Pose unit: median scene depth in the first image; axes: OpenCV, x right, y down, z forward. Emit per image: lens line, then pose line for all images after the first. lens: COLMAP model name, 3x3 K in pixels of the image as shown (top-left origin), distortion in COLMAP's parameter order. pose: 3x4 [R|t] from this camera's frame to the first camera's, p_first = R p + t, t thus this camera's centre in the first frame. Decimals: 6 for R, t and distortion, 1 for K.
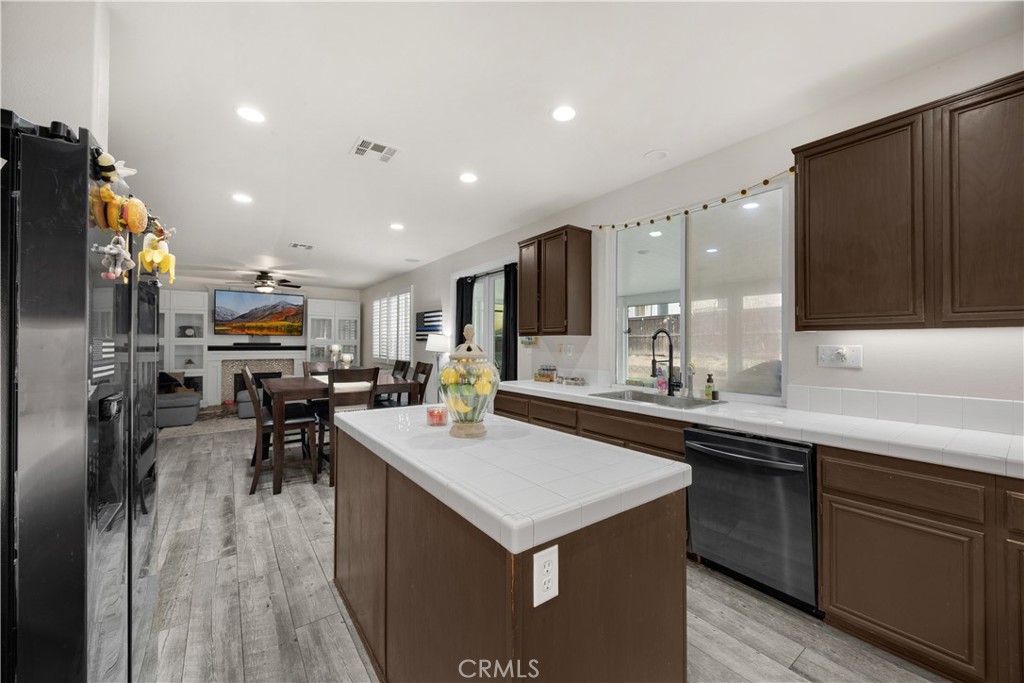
lens RADIAL K [[390.7, 0, 516.1], [0, 390.7, 339.2], [0, 0, 1]] dist [0.001798, -0.001250]
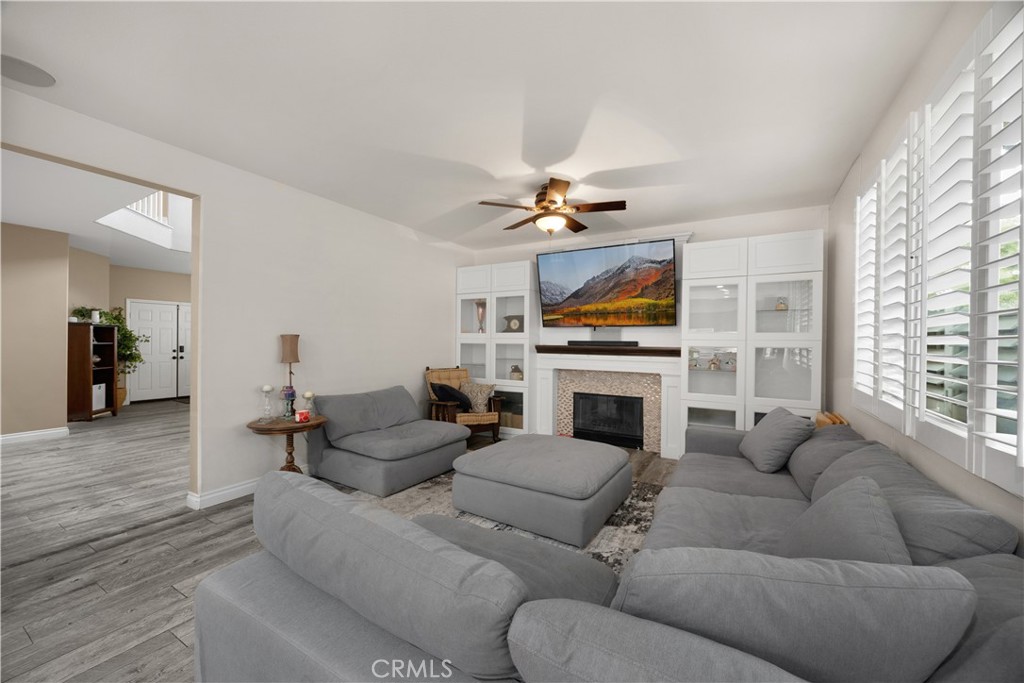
lens RADIAL K [[390.7, 0, 519.5], [0, 390.7, 342.4], [0, 0, 1]] dist [0.001798, -0.001250]
pose [[0.407734, 0.003515, -0.913094, -0.226457], [0.003001, 0.999982, 0.005190, 0.008977], [0.913096, -0.004856, 0.407716, 0.741293]]
